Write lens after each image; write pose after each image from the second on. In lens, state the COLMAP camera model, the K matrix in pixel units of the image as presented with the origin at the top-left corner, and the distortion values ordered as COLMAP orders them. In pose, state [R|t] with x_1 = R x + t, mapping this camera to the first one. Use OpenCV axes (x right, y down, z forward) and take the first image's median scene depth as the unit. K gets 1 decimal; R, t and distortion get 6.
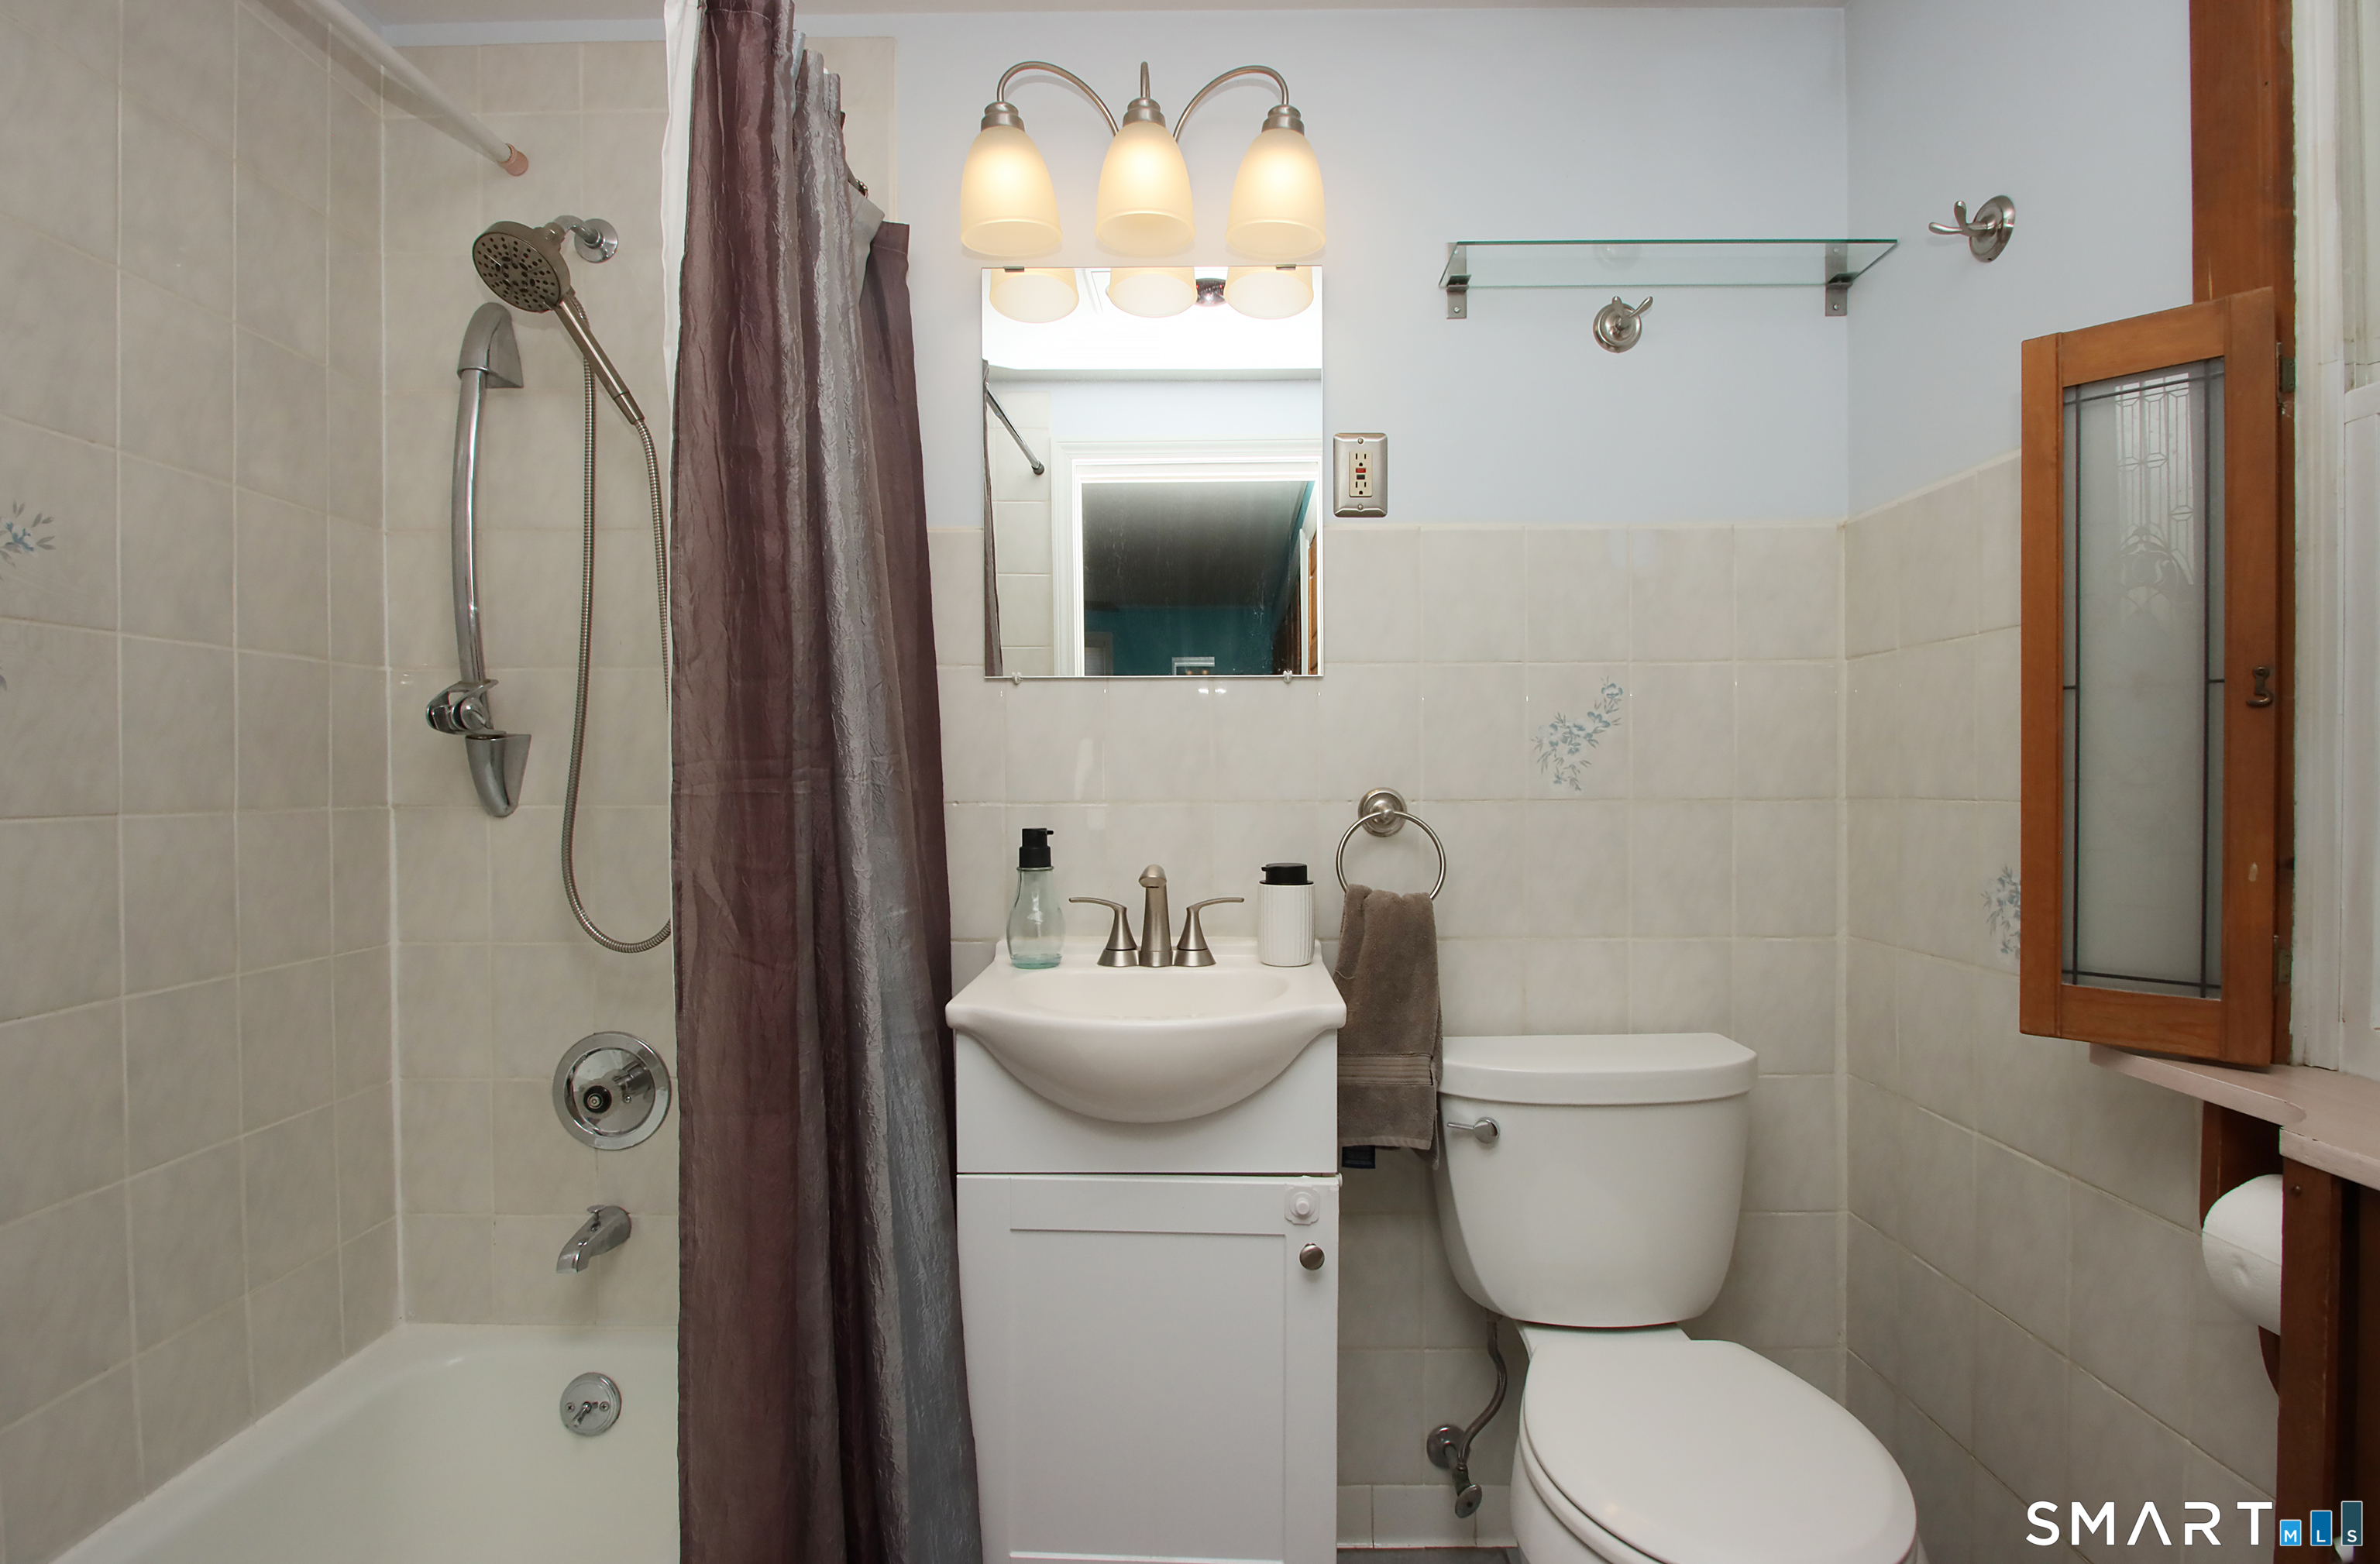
lens RADIAL K [[1072.2, 0, 1204.1], [0, 1072.2, 789.5], [0, 0, 1]] dist [0.017988, -0.019071]
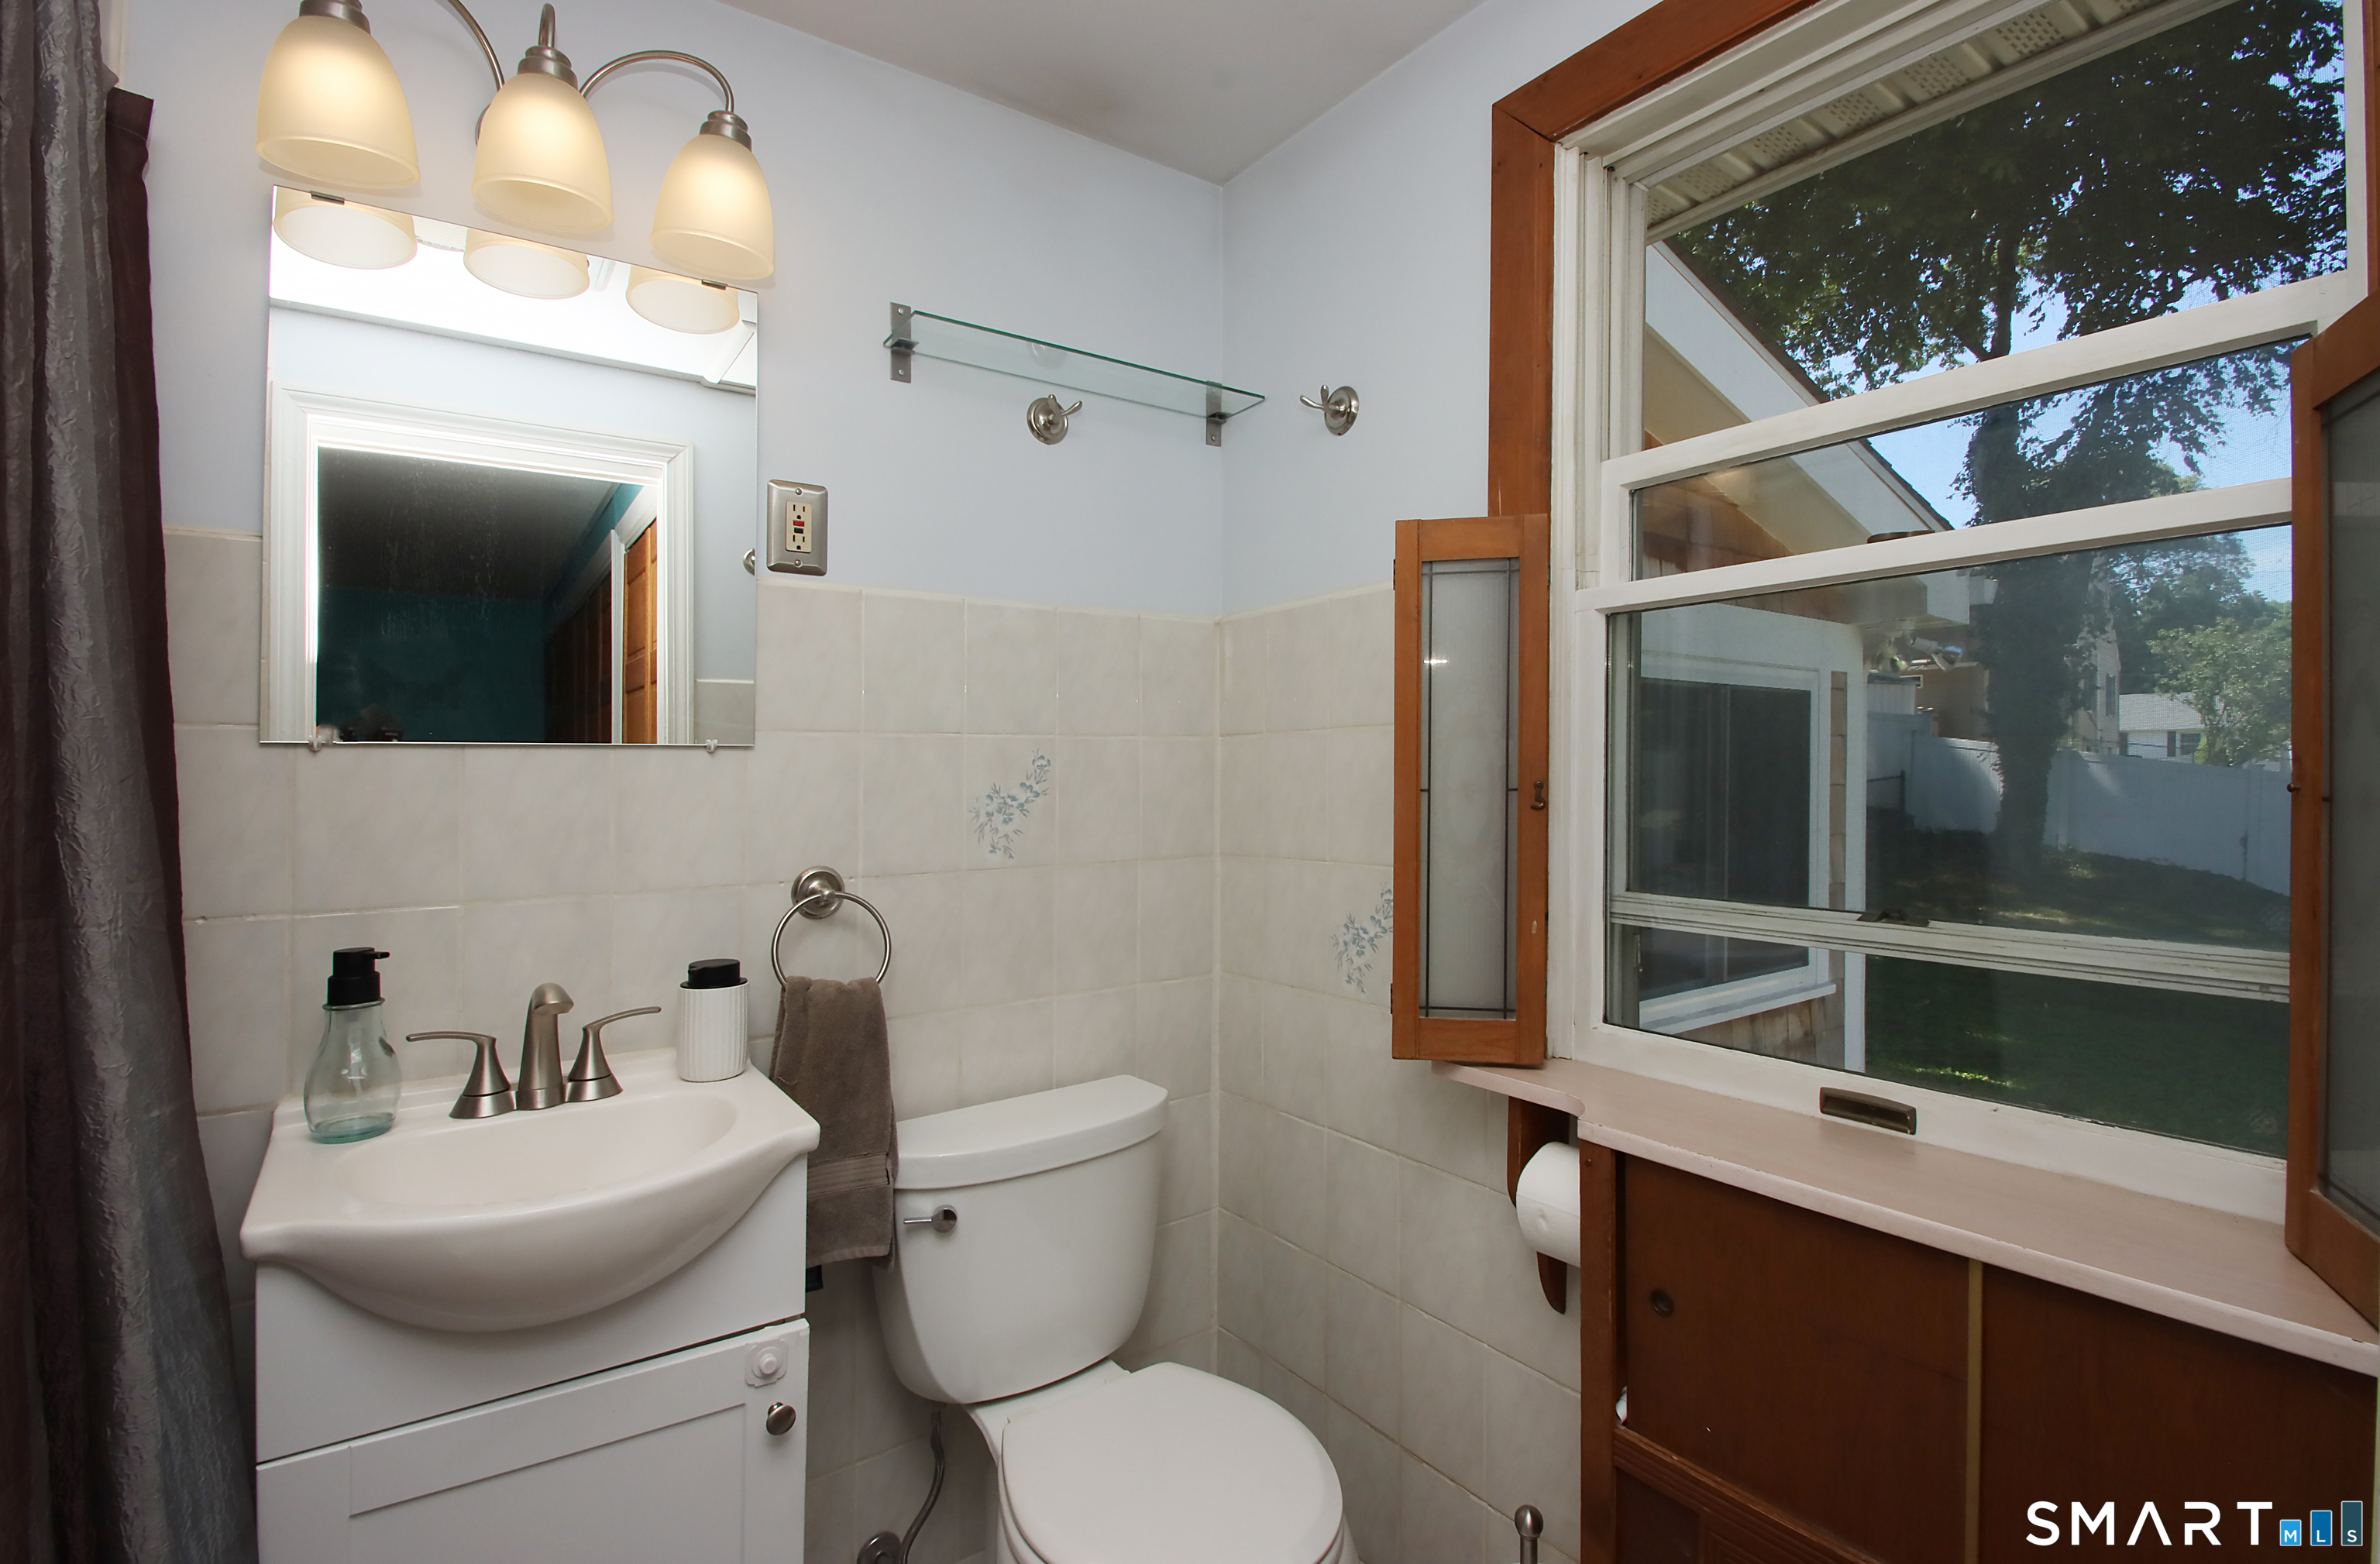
lens RADIAL K [[1090.9, 0, 1190.0], [0, 1090.9, 782.0], [0, 0, 1]] dist [0.014428, -0.016457]
pose [[0.819502, -0.005524, 0.573050, -0.118688], [0.018497, 0.999687, -0.016816, -0.056924], [-0.572778, 0.024381, 0.819348, 0.053765]]
